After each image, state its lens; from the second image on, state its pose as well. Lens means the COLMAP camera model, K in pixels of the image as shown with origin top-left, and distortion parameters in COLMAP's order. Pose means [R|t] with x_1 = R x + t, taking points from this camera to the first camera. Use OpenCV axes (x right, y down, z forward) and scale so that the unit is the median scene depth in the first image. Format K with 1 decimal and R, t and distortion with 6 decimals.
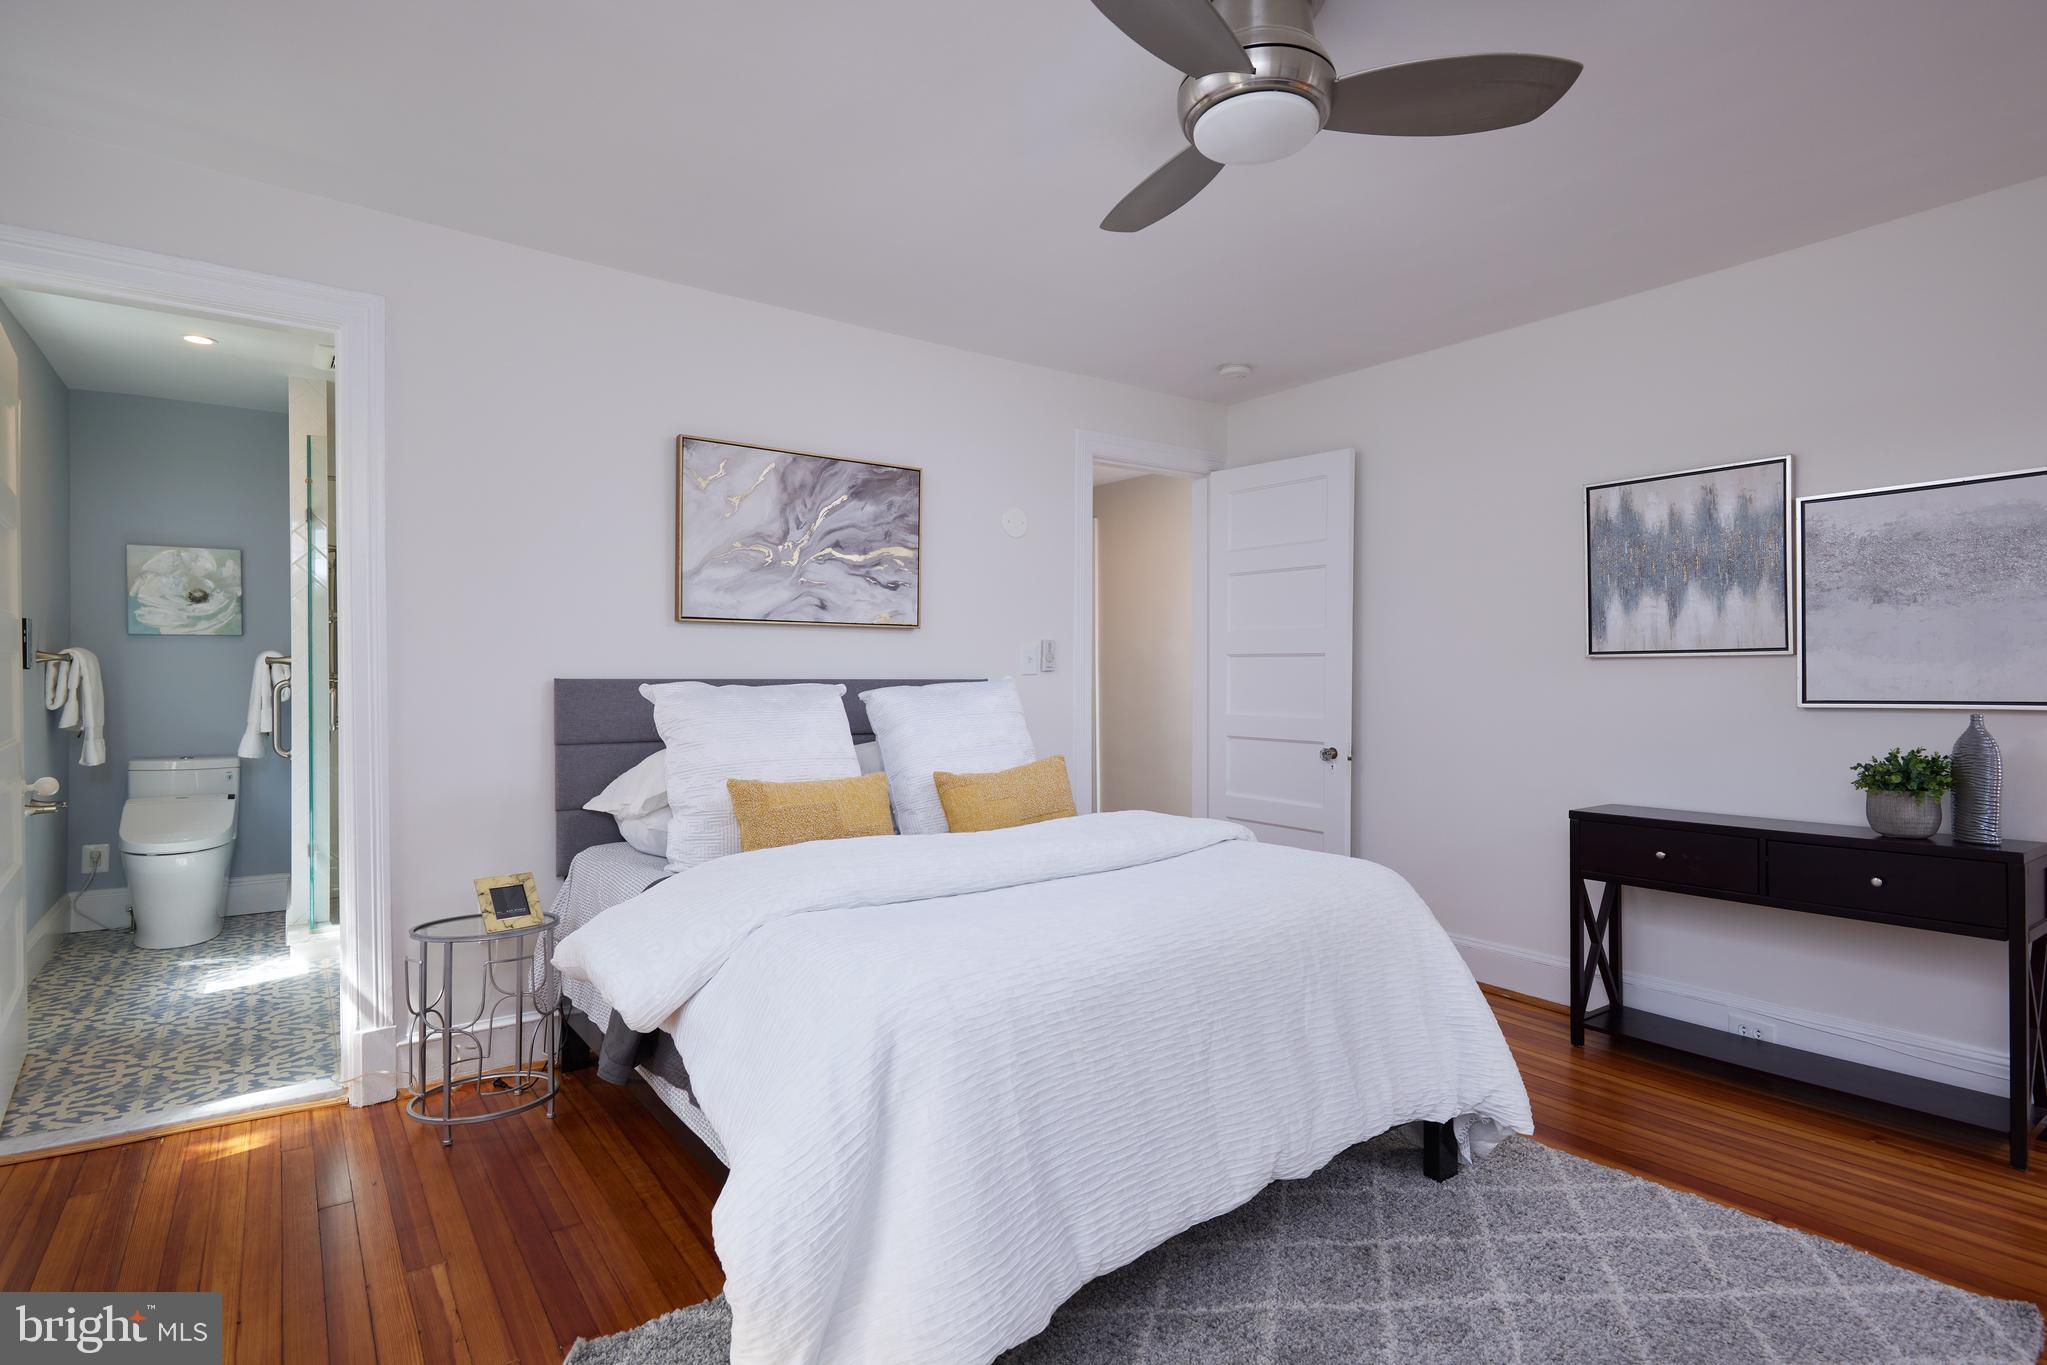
lens RADIAL K [[1013.2, 0, 1033.0], [0, 1013.2, 676.4], [0, 0, 1]] dist [0.001953, 0.000208]
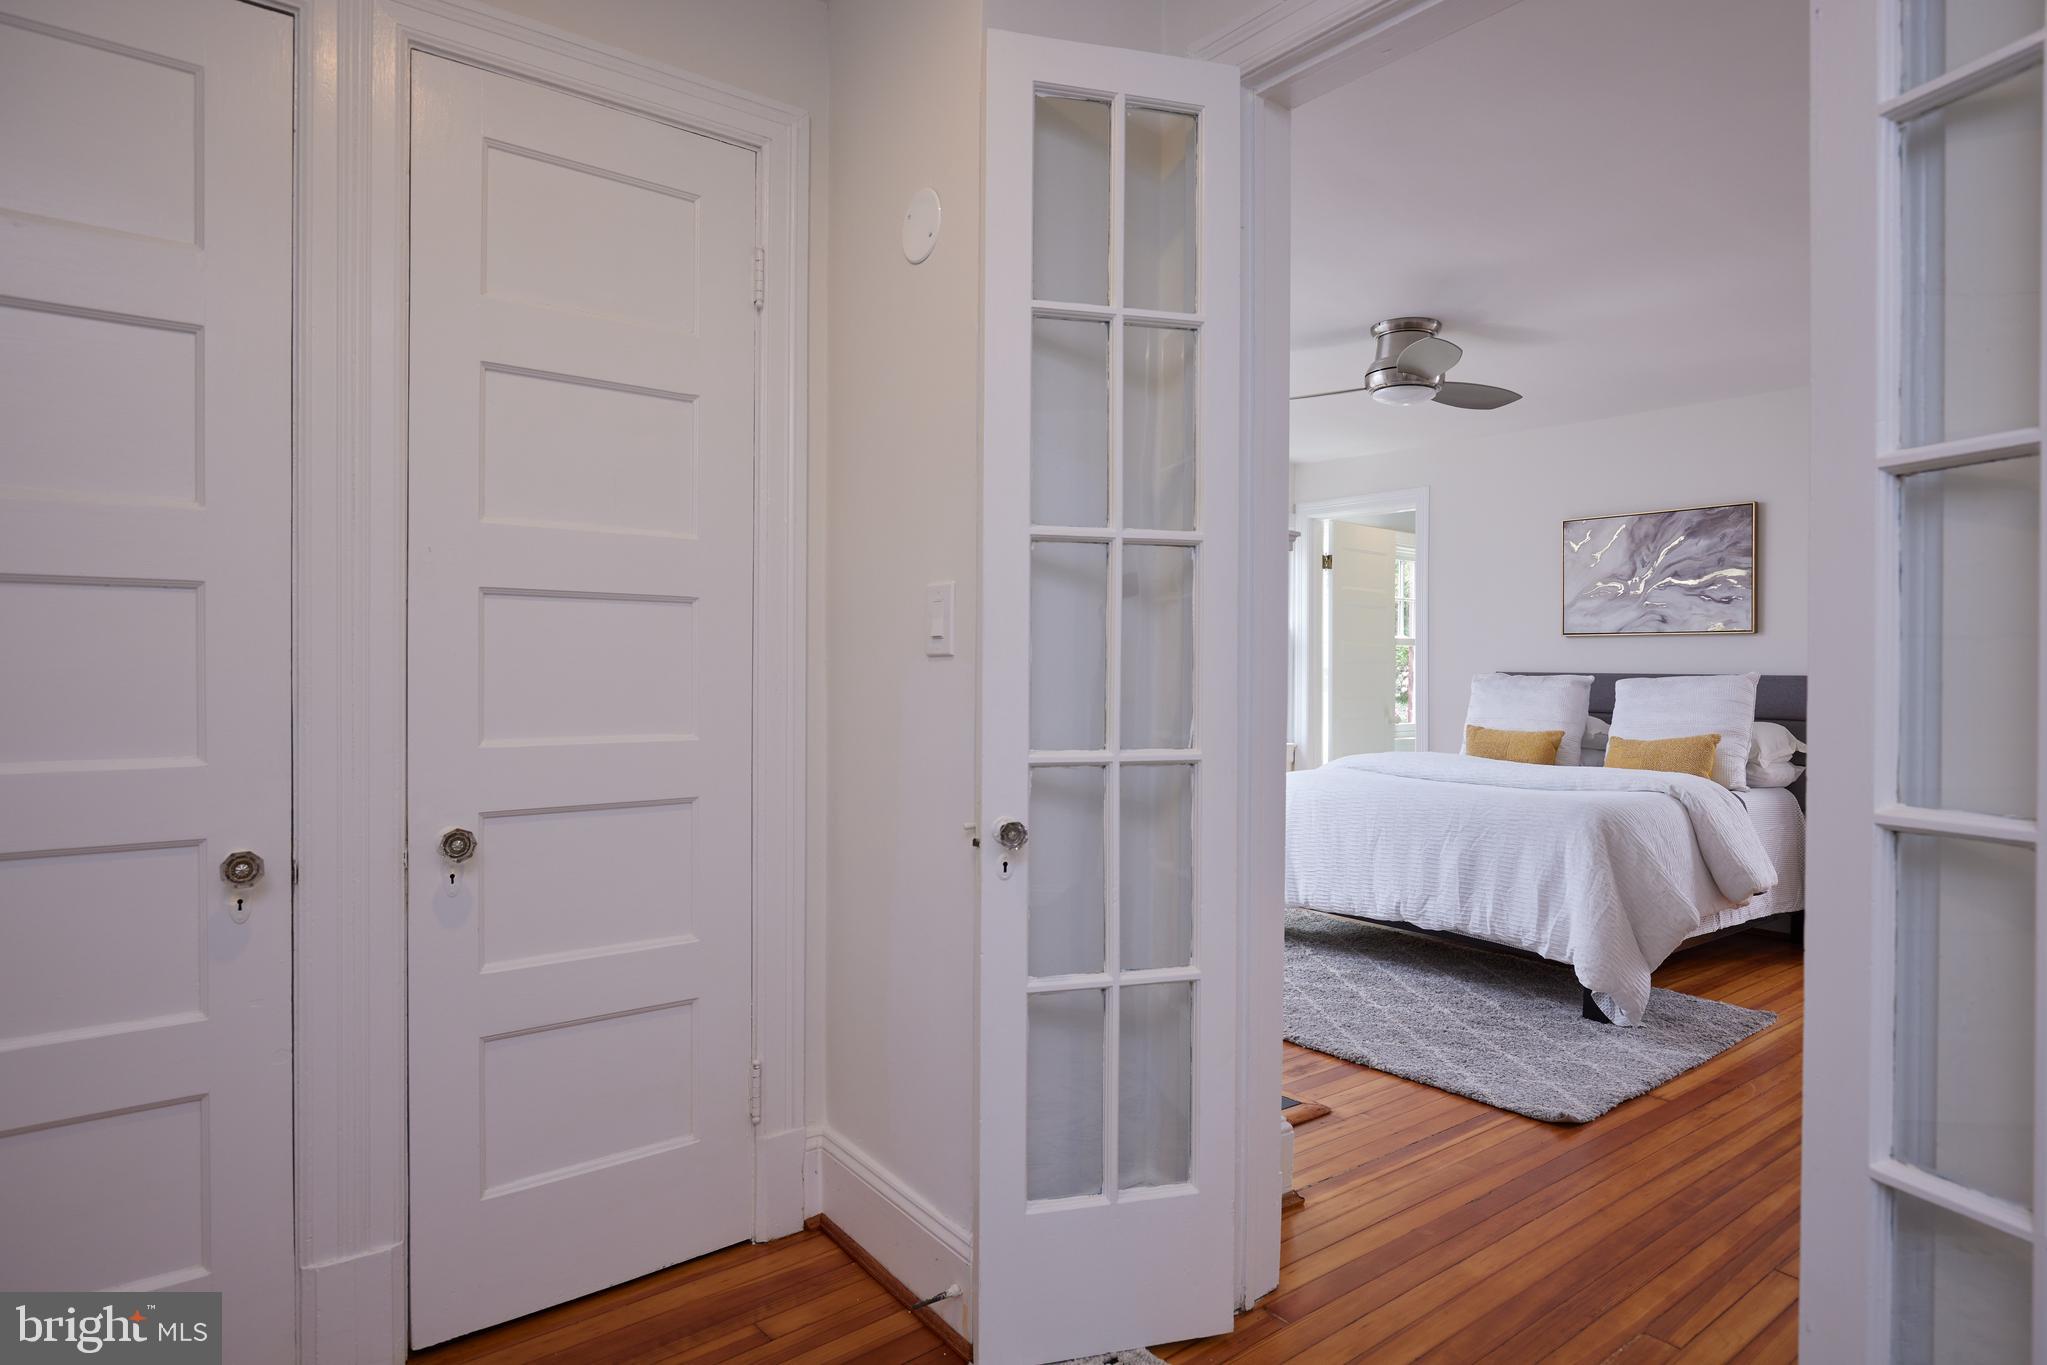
lens RADIAL K [[1113.8, 0, 1020.0], [0, 1113.8, 677.2], [0, 0, 1]] dist [-0.005329, -0.000726]
pose [[0.016980, 0.008580, -0.999819, 1.280158], [-0.009247, 0.999922, 0.008424, 0.002861], [0.999813, 0.009103, 0.017058, 0.103208]]
